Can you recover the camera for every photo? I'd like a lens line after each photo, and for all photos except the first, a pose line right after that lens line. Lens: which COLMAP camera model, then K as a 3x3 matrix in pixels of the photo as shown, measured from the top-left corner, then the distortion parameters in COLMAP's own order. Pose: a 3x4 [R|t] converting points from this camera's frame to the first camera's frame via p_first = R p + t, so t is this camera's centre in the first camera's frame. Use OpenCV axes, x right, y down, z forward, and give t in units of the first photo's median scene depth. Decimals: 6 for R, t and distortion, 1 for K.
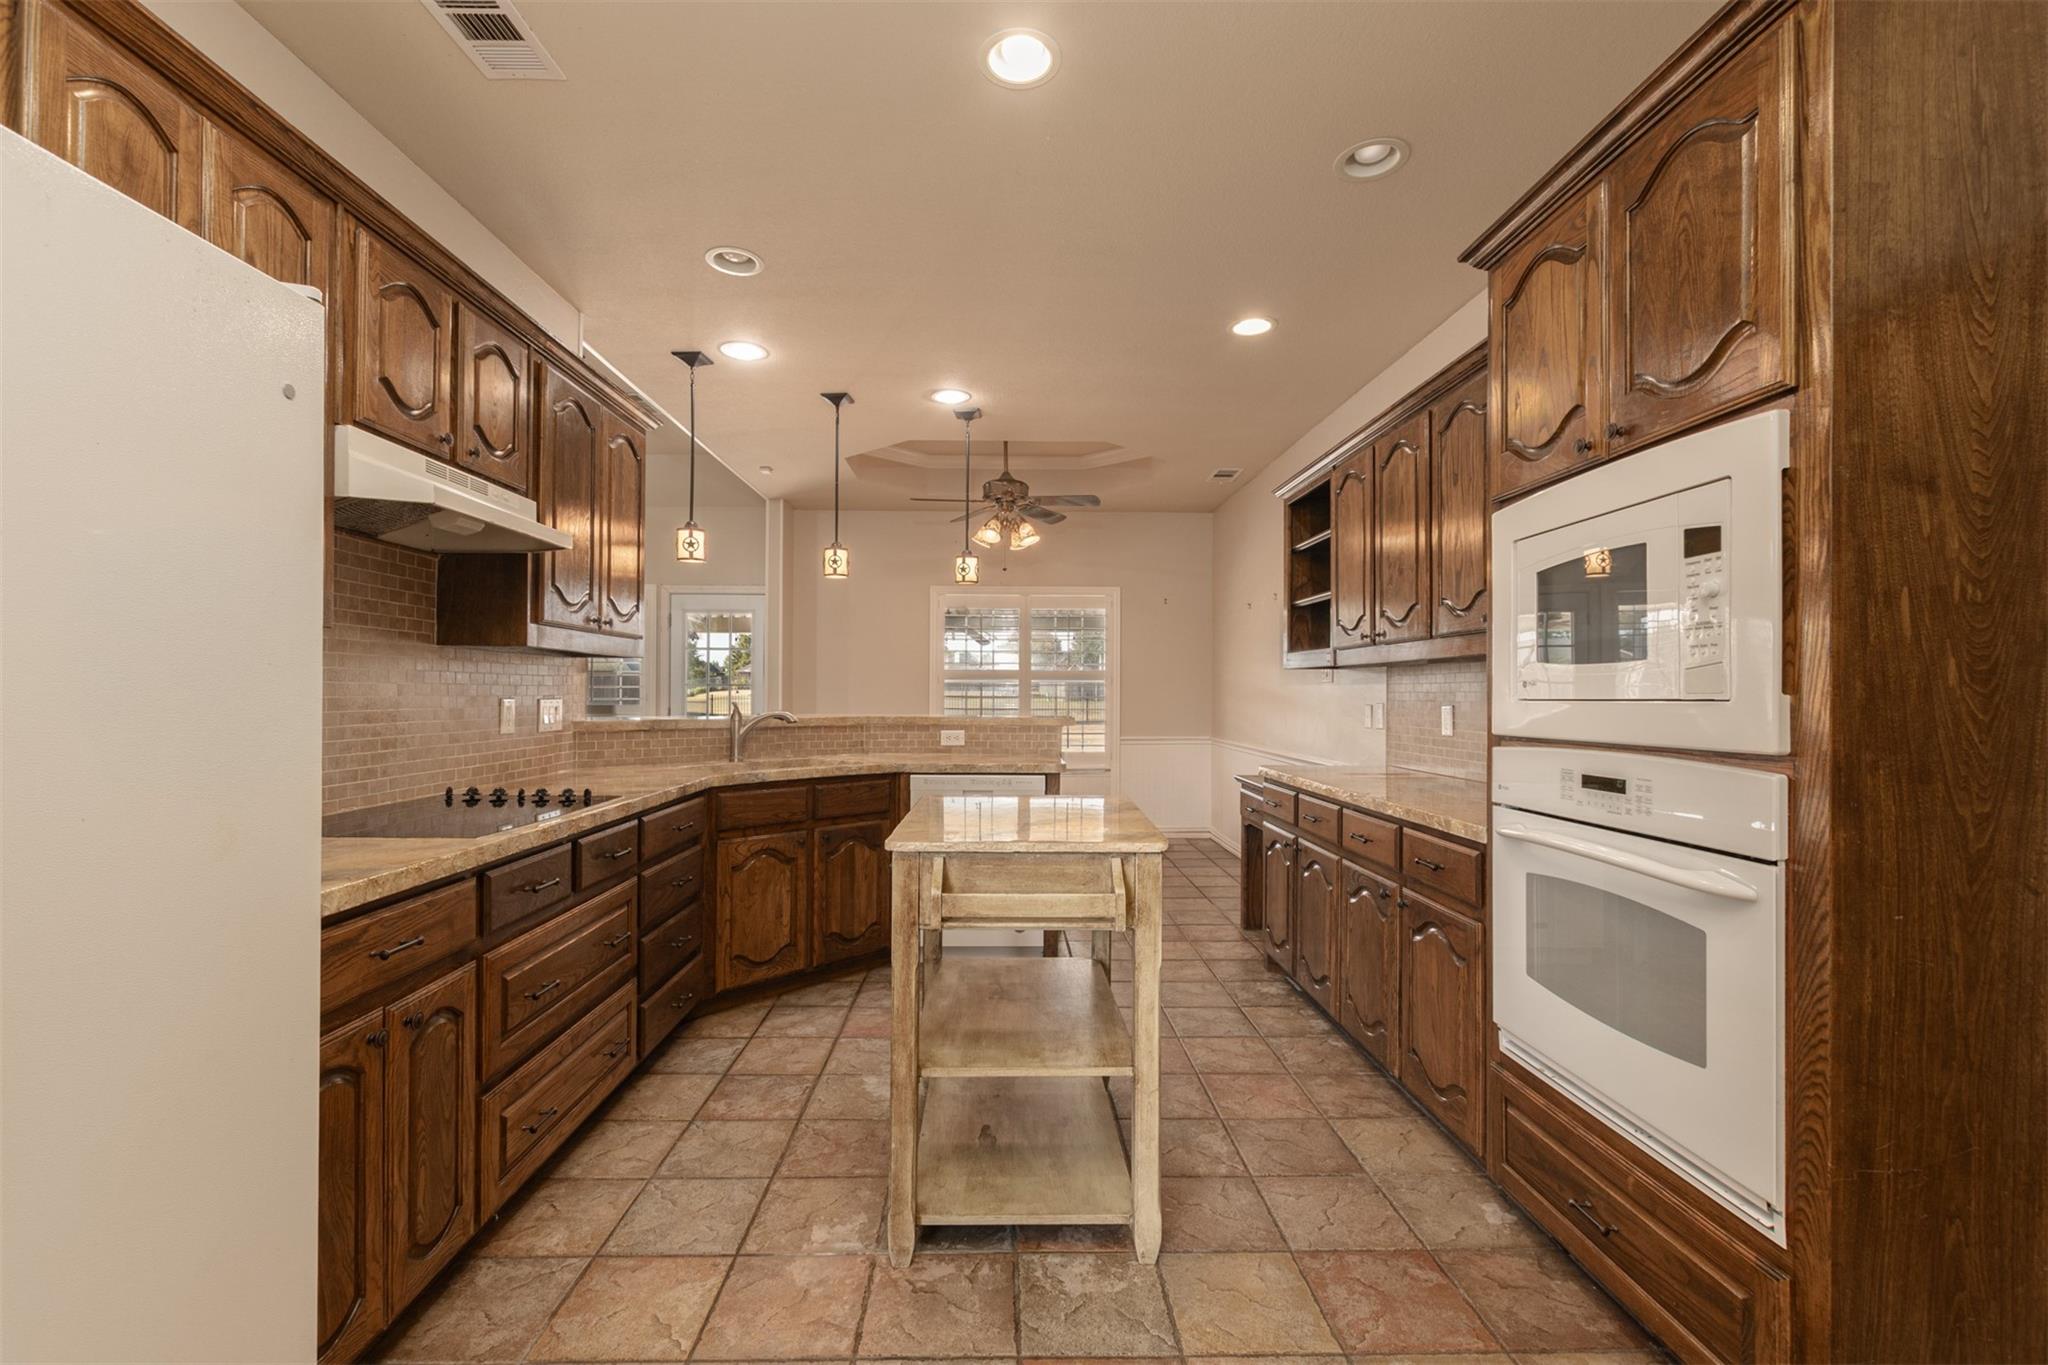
lens RADIAL K [[894.2, 0, 1032.2], [0, 894.2, 685.6], [0, 0, 1]] dist [0.004069, -0.002566]
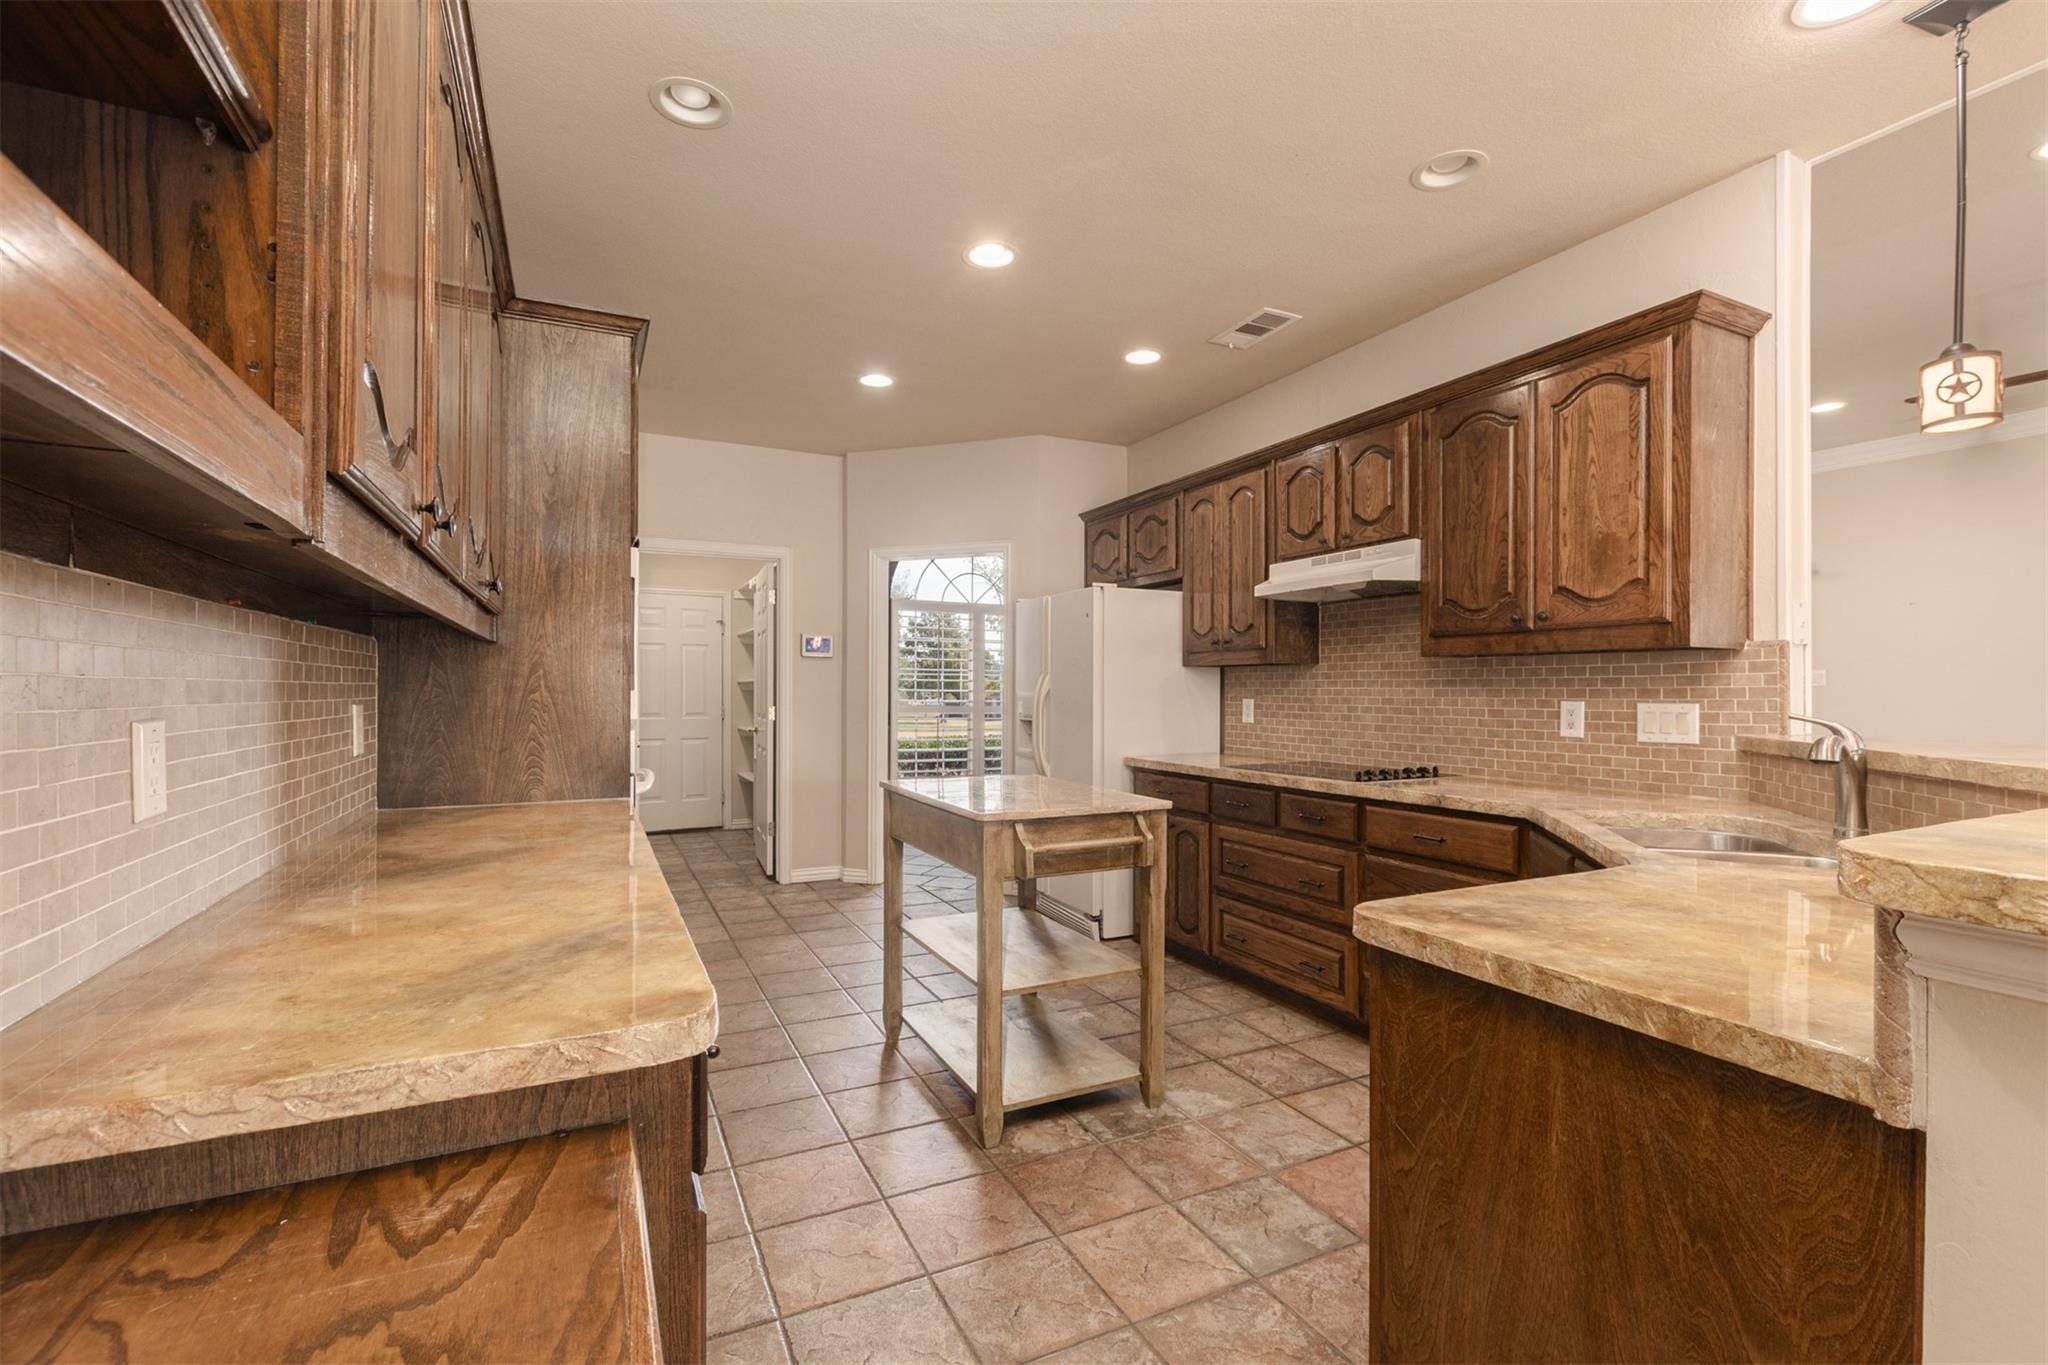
lens RADIAL K [[894.2, 0, 1034.6], [0, 894.2, 691.5], [0, 0, 1]] dist [0.004069, -0.002566]
pose [[-0.909484, -0.006572, -0.415688, 0.427215], [-0.002350, 0.999940, -0.010667, 0.019035], [0.415733, -0.008725, -0.909445, 1.922735]]
